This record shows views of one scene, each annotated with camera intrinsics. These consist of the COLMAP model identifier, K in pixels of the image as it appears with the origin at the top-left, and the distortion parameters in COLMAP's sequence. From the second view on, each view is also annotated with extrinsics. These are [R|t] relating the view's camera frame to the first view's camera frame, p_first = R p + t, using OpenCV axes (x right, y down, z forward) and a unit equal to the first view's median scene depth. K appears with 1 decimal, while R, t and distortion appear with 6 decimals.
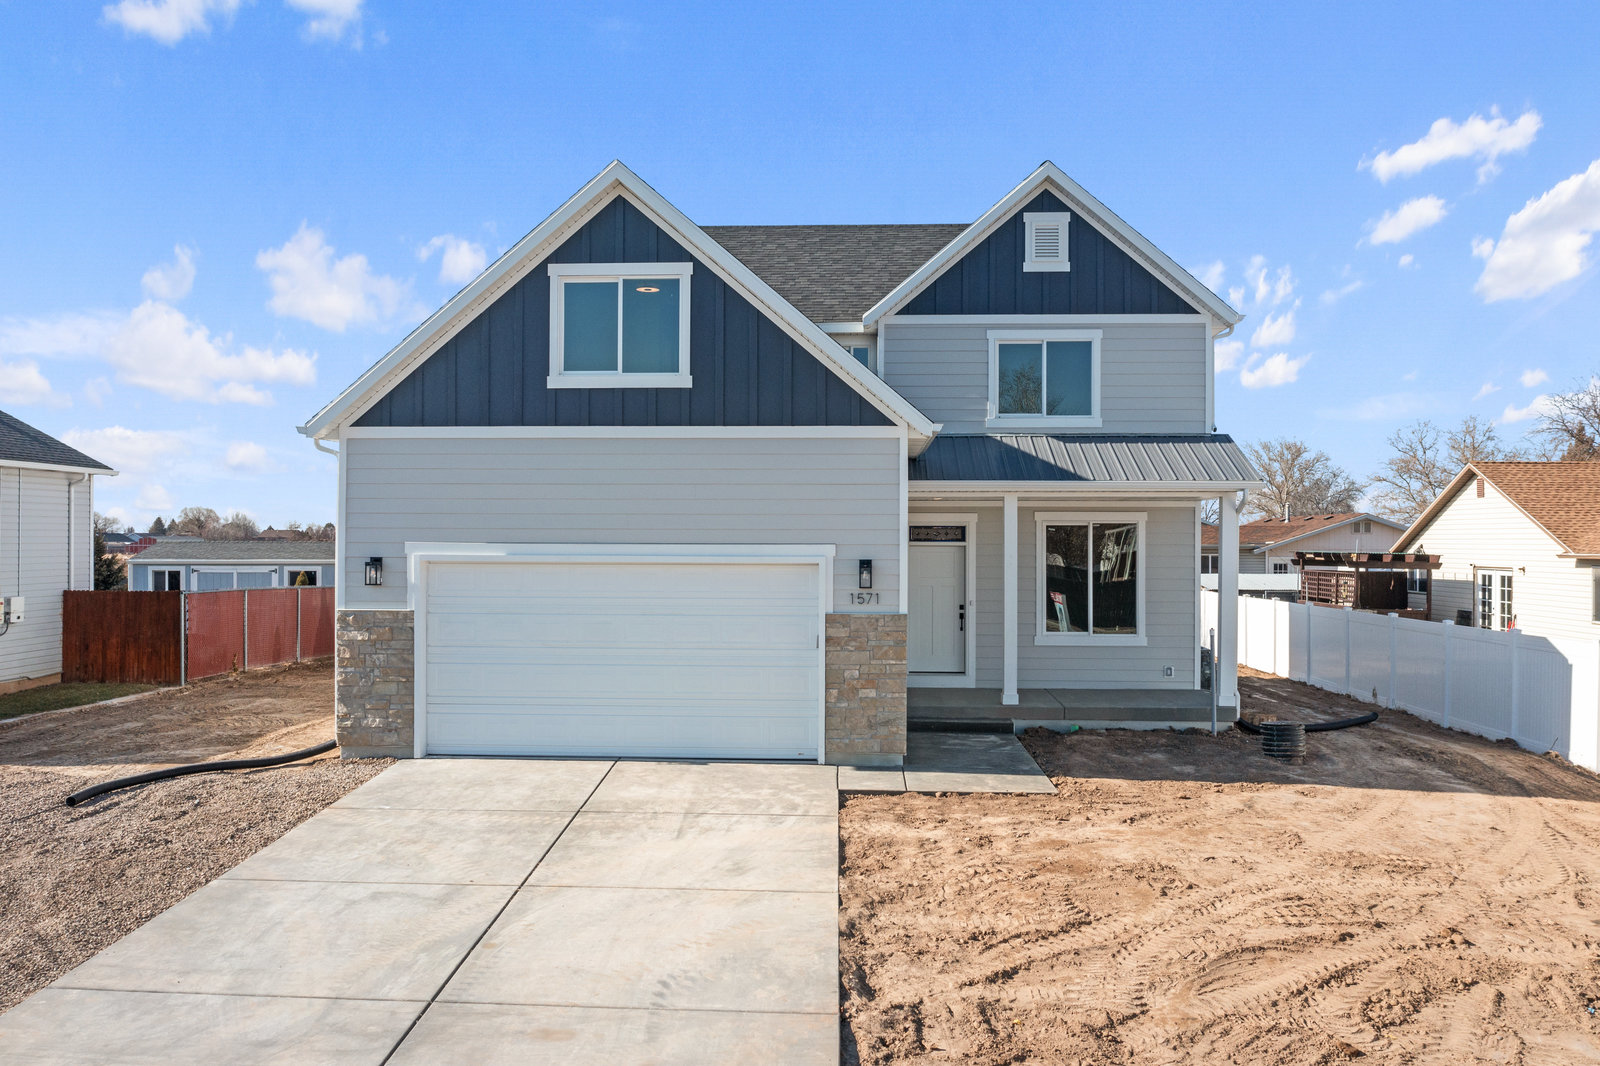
lens RADIAL K [[1255.4, 0, 794.2], [0, 1255.4, 530.6], [0, 0, 1]] dist [-0.025728, 0.004106]
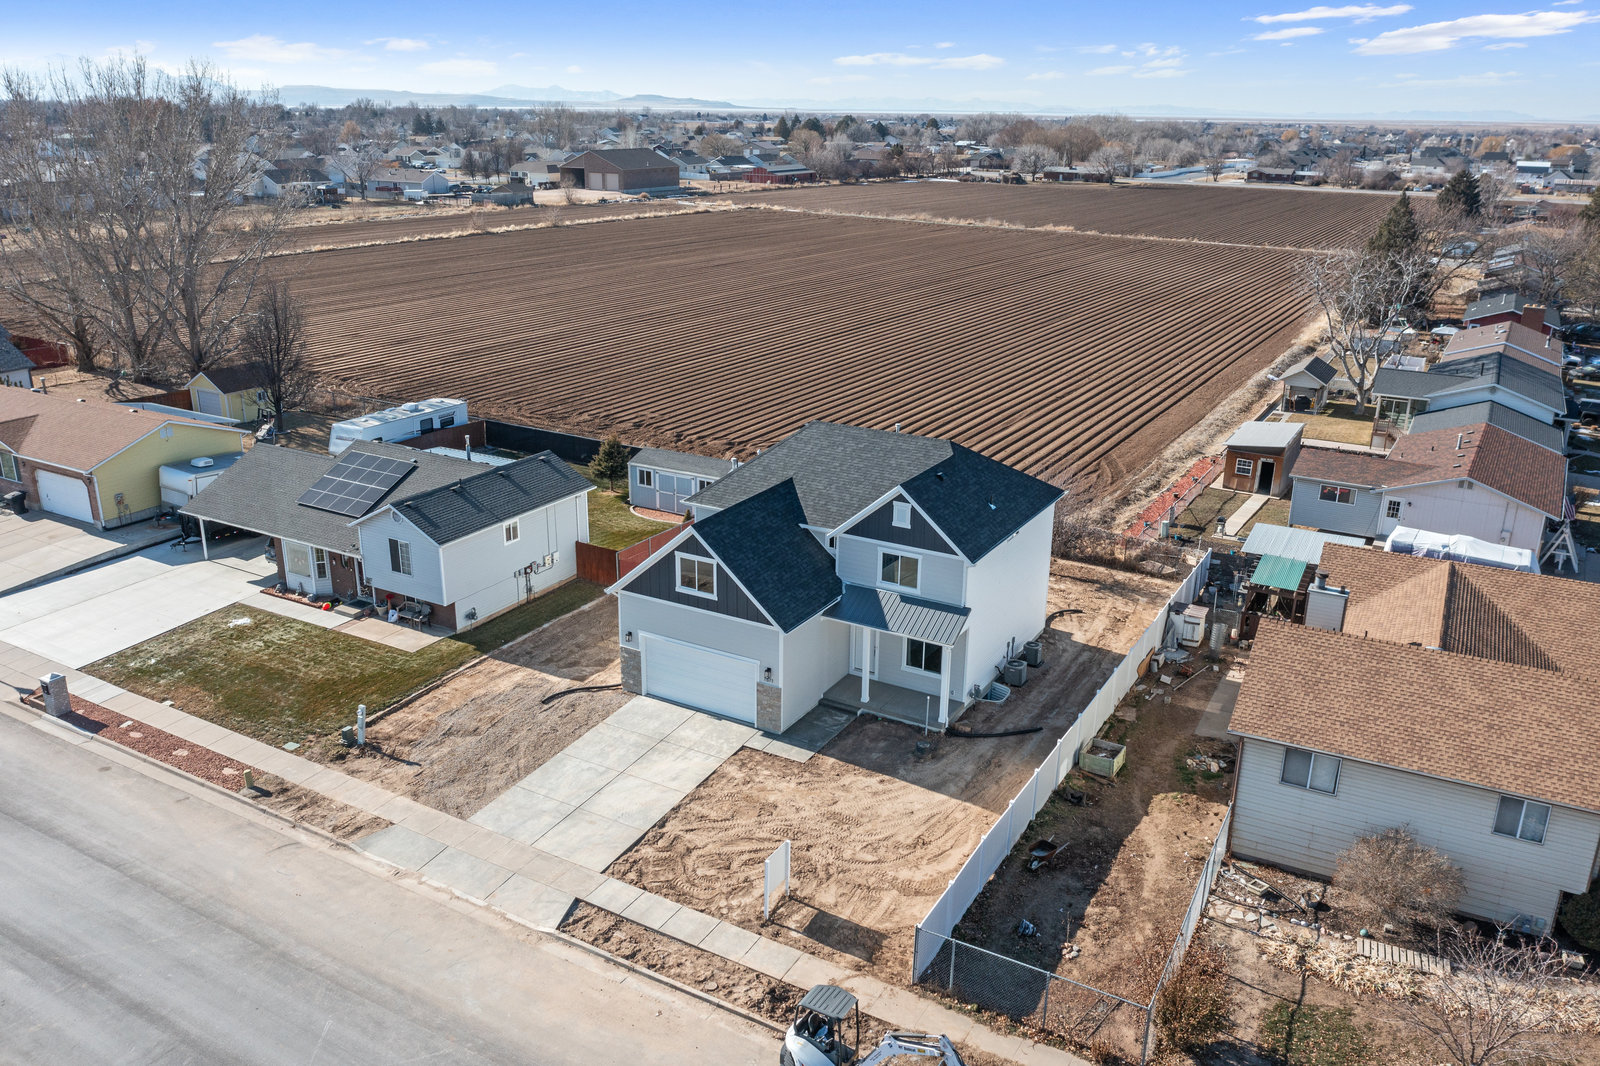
lens RADIAL K [[1255.4, 0, 794.2], [0, 1255.4, 530.6], [0, 0, 1]] dist [-0.025728, 0.004106]
pose [[0.890150, 0.152076, -0.429542, 1.278858], [-0.003606, 0.944985, 0.327092, -1.199074], [0.455654, -0.289612, 0.841727, -1.290669]]
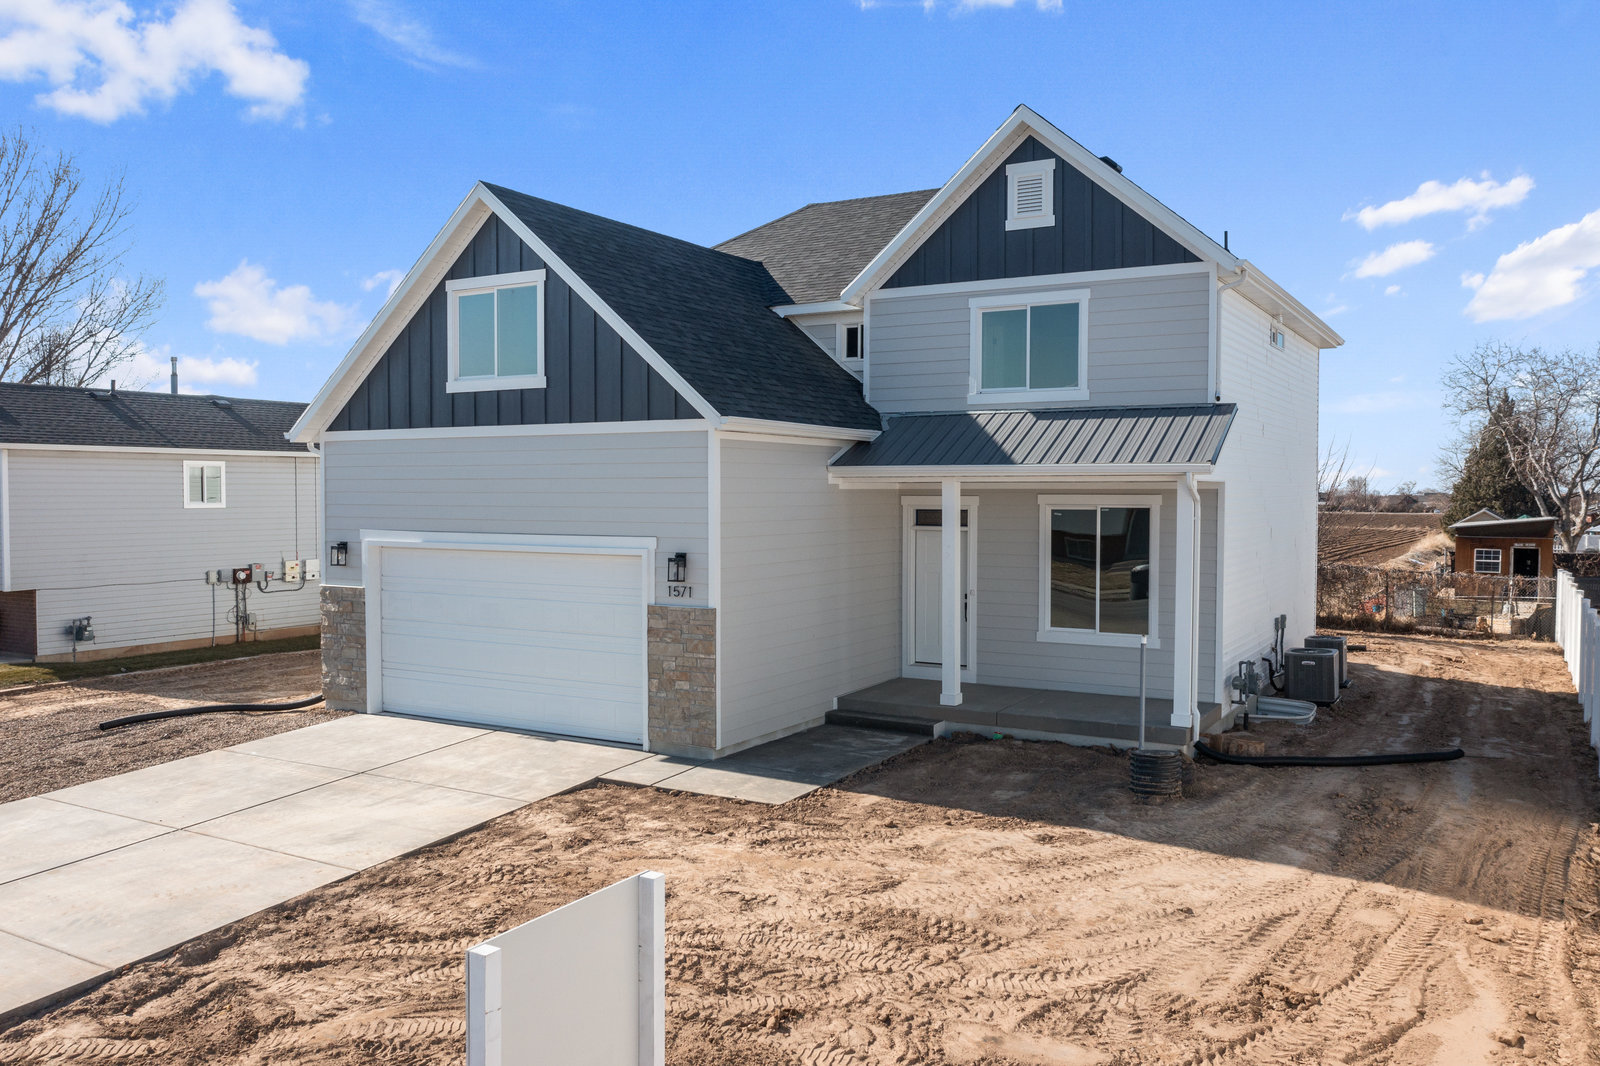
lens RADIAL K [[1255.4, 0, 794.2], [0, 1255.4, 530.6], [0, 0, 1]] dist [-0.025728, 0.004106]
pose [[0.888013, 0.012092, -0.459659, 0.588906], [0.005966, 0.999267, 0.037813, -0.031627], [0.459780, -0.036321, 0.887290, 0.148156]]
